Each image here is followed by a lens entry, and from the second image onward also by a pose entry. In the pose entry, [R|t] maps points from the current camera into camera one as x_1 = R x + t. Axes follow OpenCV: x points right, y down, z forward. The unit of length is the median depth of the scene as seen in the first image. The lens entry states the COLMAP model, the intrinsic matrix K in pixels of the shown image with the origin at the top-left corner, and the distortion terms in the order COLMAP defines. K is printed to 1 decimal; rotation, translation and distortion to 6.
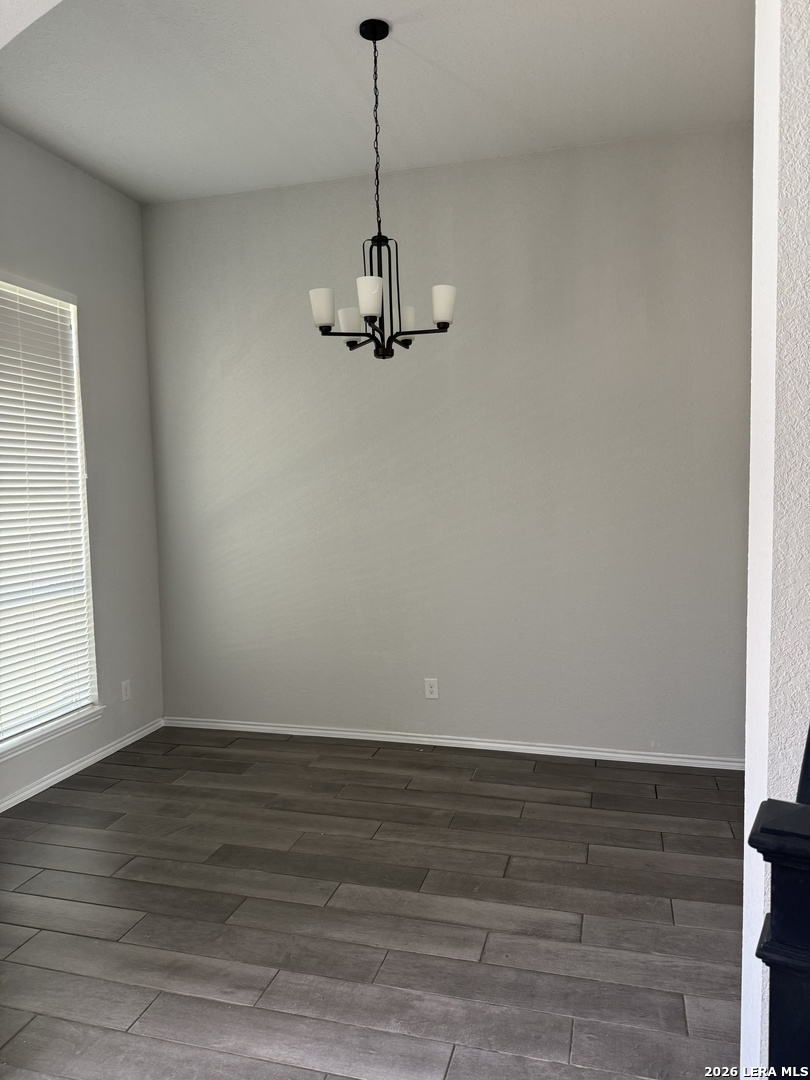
lens RADIAL K [[746.9, 0, 405.0], [0, 746.9, 540.0], [0, 0, 1]] dist [-0.019643, 0.001933]
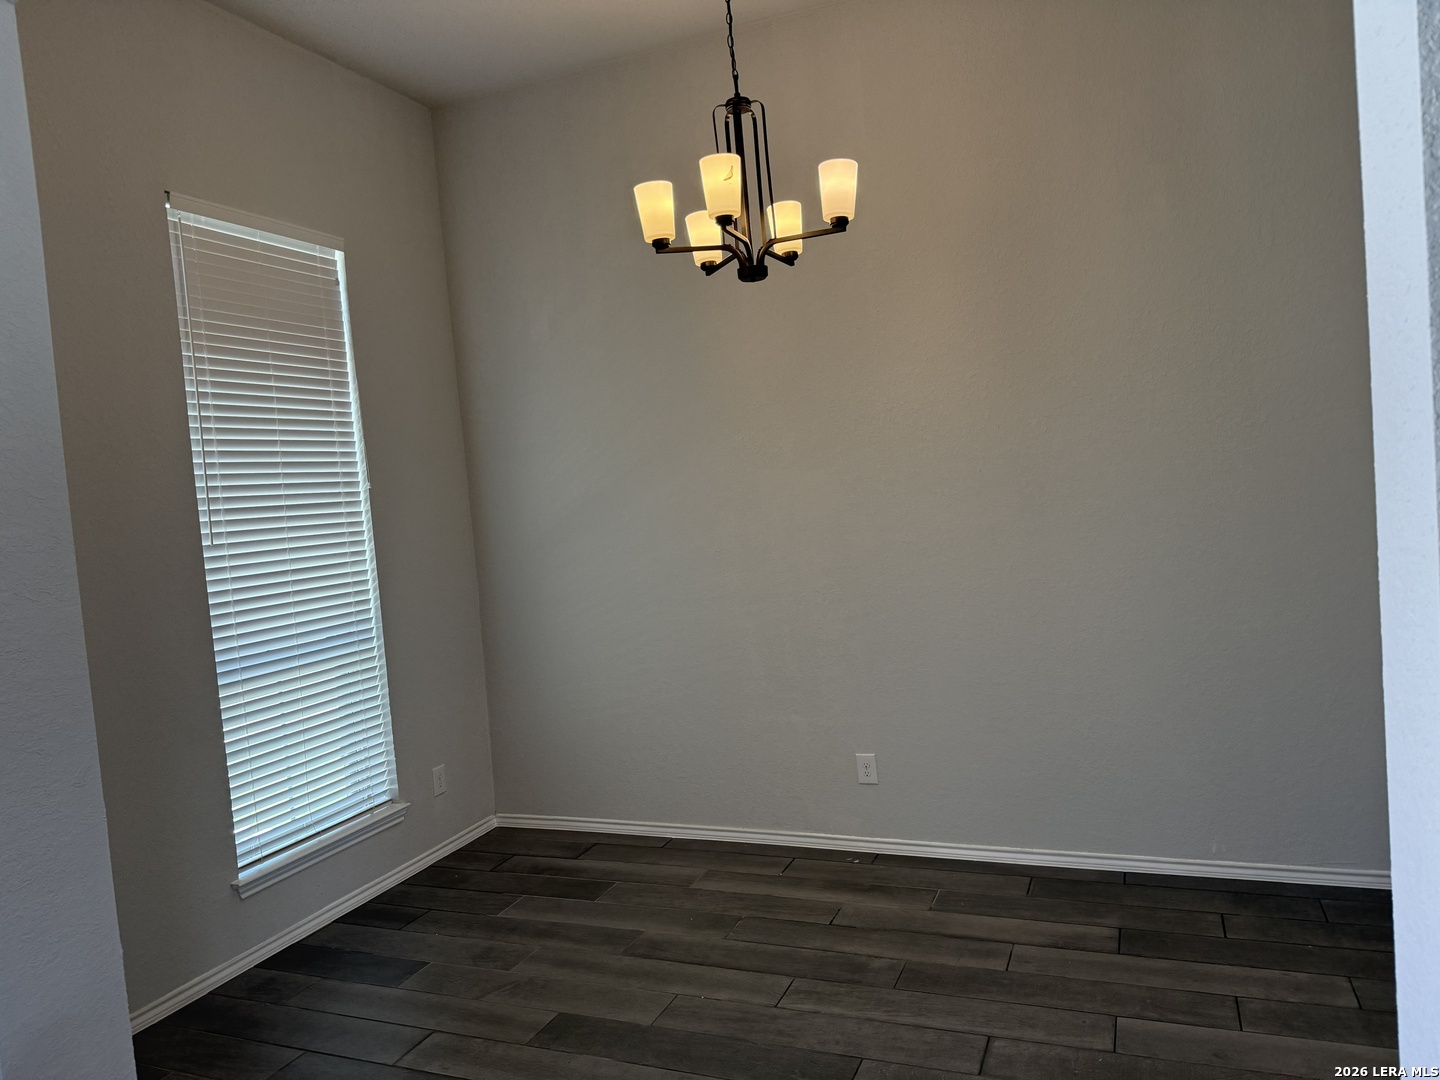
lens RADIAL K [[995.9, 0, 720.0], [0, 995.9, 540.0], [0, 0, 1]] dist [-0.019643, 0.001933]
pose [[0.990251, -0.050777, -0.129708, 0.036139], [0.049495, 0.998689, -0.013089, -0.004020], [0.130202, 0.006541, 0.991466, 0.100476]]
